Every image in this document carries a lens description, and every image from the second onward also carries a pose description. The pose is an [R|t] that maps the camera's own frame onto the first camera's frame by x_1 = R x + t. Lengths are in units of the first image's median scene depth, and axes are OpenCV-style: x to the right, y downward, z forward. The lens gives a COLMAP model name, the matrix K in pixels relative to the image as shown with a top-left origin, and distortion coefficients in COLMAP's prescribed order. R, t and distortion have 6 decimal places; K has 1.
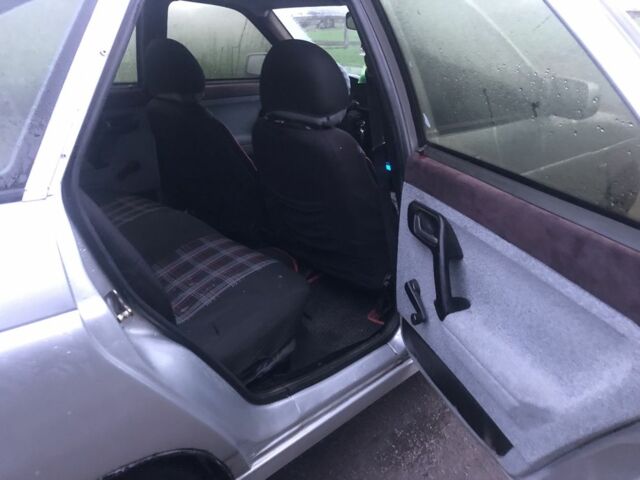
lens RADIAL K [[508.6, 0, 320.0], [0, 508.6, 240.0], [0, 0, 1]] dist [0.021467, -0.003388]
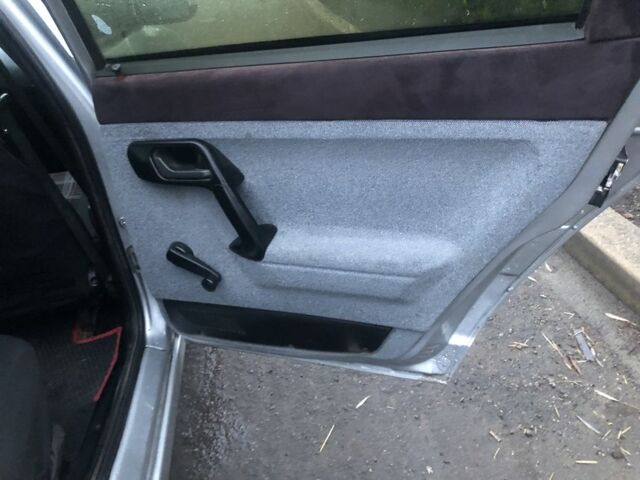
lens RADIAL K [[508.6, 0, 320.0], [0, 508.6, 240.0], [0, 0, 1]] dist [0.021467, -0.003388]
pose [[0.571500, -0.453441, 0.683944, -0.234088], [0.405512, 0.880643, 0.245005, -0.027132], [-0.713406, 0.137328, 0.687163, 0.365440]]
